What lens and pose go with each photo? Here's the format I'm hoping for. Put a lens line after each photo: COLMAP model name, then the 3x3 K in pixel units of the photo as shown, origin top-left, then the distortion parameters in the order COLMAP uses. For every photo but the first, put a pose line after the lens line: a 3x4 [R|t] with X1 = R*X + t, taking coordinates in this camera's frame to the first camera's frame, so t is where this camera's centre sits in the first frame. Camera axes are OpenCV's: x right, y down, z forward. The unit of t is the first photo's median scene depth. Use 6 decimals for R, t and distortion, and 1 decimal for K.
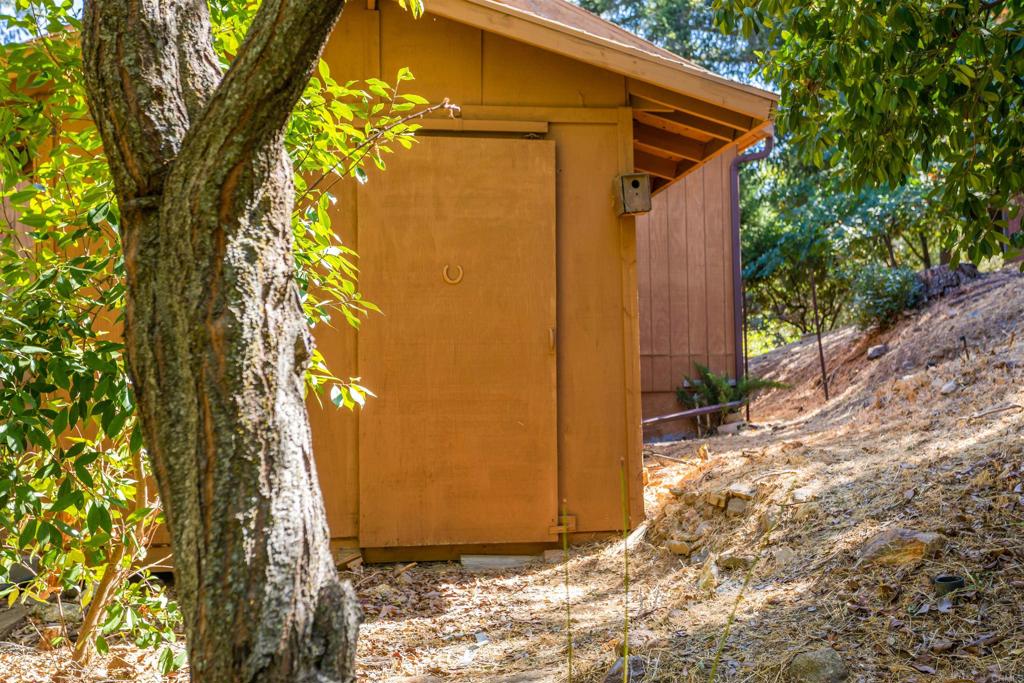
lens RADIAL K [[1147.4, 0, 538.7], [0, 1147.4, 327.8], [0, 0, 1]] dist [0.015932, 0.000000]
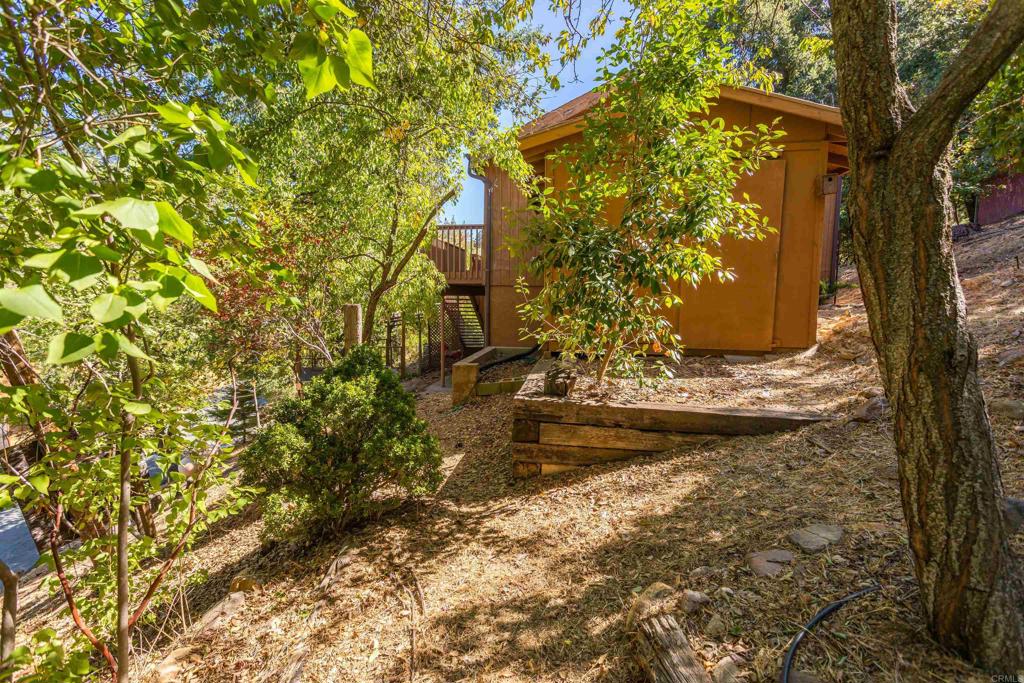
lens RADIAL K [[495.2, 0, 513.3], [0, 495.2, 338.1], [0, 0, 1]] dist [0.001099, 0.002091]
pose [[0.949953, 0.052606, -0.307933, -0.162085], [-0.006097, 0.988654, 0.150087, 0.023575], [0.312335, -0.140698, 0.939495, -0.036583]]
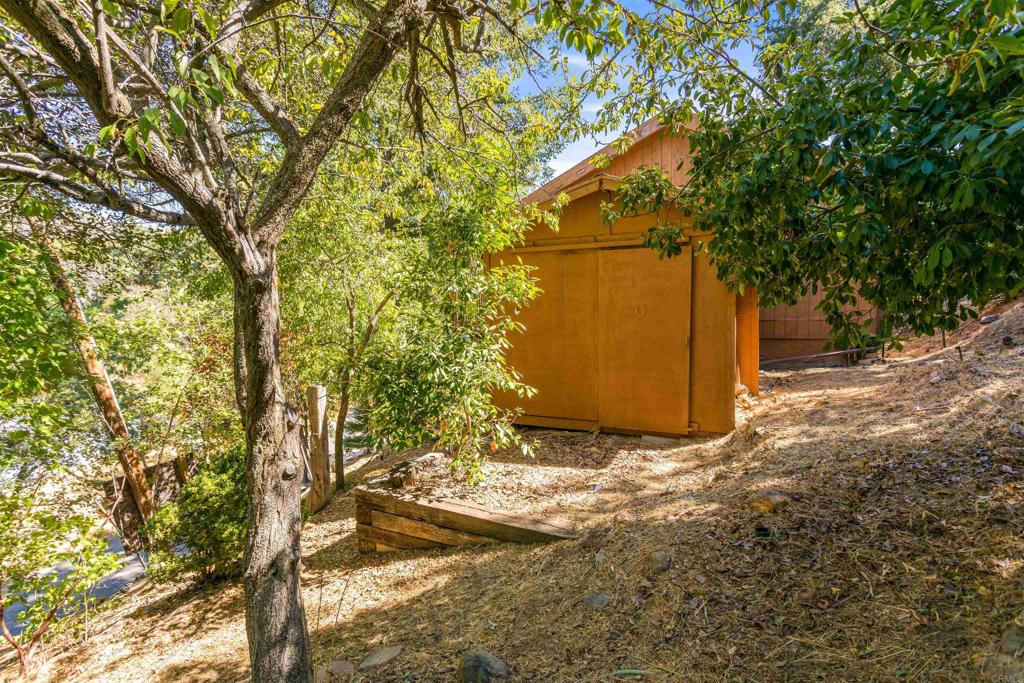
lens RADIAL K [[495.2, 0, 504.7], [0, 495.2, 339.7], [0, 0, 1]] dist [0.001099, 0.002091]
pose [[0.821500, 0.045332, -0.568404, 0.257748], [0.033440, 0.991289, 0.127389, -0.123544], [0.569227, -0.123658, 0.812828, 0.063923]]
